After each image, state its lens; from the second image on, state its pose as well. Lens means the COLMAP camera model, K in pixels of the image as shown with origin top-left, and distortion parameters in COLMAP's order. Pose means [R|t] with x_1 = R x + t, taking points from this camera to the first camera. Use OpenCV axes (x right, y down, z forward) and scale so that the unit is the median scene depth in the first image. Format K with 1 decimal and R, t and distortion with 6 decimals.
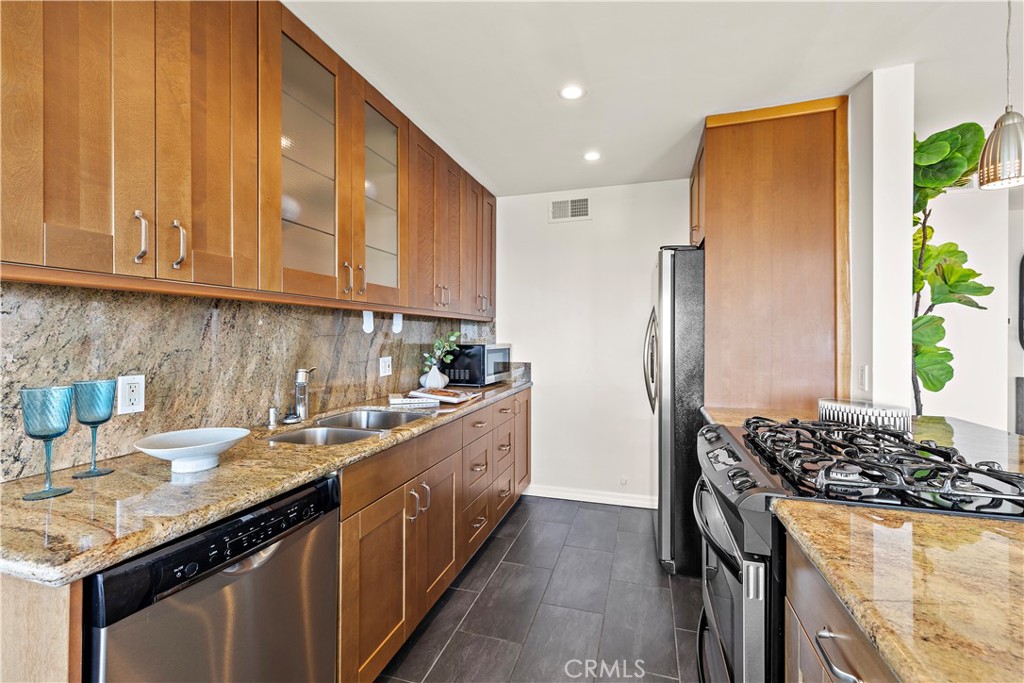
lens RADIAL K [[429.6, 0, 516.1], [0, 429.6, 335.1], [0, 0, 1]] dist [-0.001734, -0.000075]
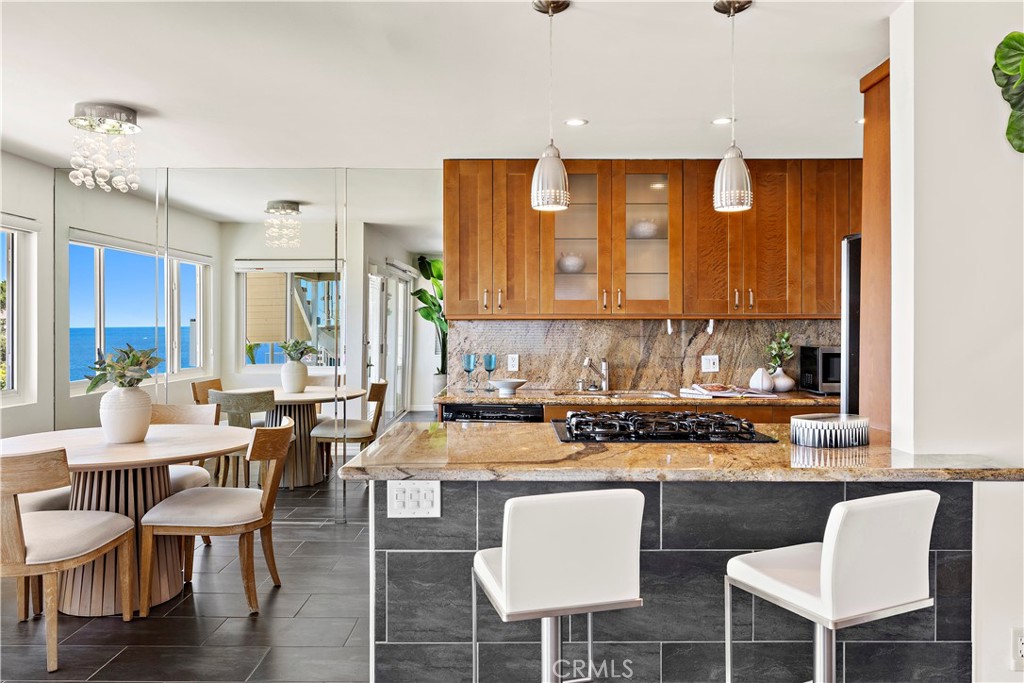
lens RADIAL K [[731.8, 0, 513.3], [0, 731.8, 326.8], [0, 0, 1]] dist [-0.002425, 0.000063]
pose [[0.292019, -0.004329, -0.956403, 2.203502], [0.001670, 0.999991, -0.004016, -0.027069], [0.956411, -0.000425, 0.292024, -0.094346]]
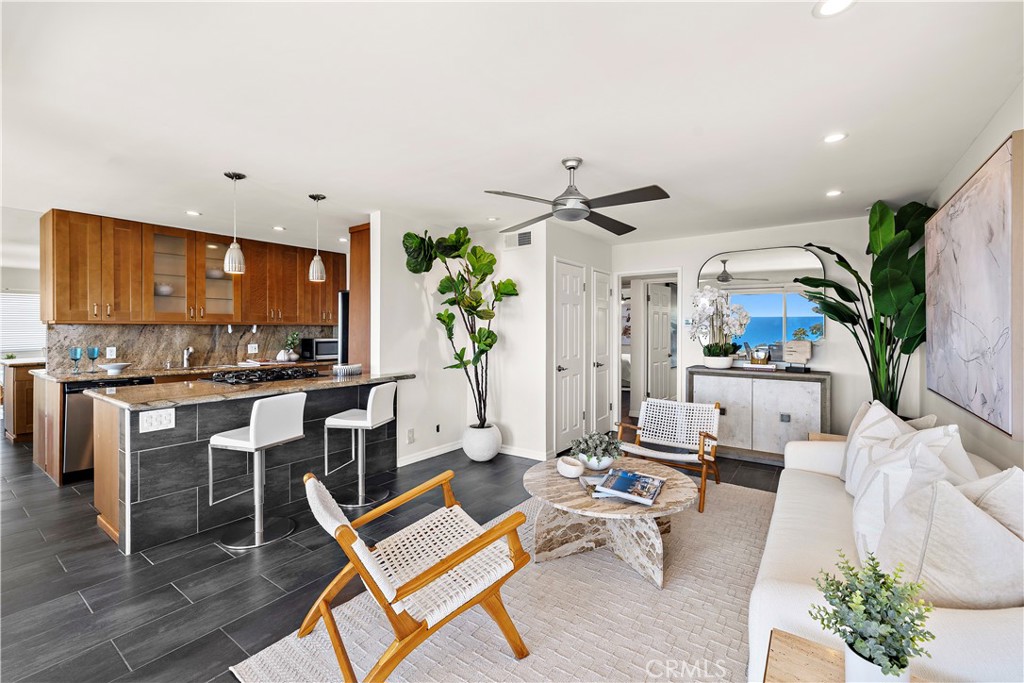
lens RADIAL K [[434.3, 0, 513.7], [0, 434.3, 329.8], [0, 0, 1]] dist [0.002648, 0.000272]
pose [[0.946120, -0.003160, -0.323802, 2.536266], [0.003432, 0.999994, 0.000268, -0.025551], [0.323799, -0.001365, 0.946125, -0.958227]]
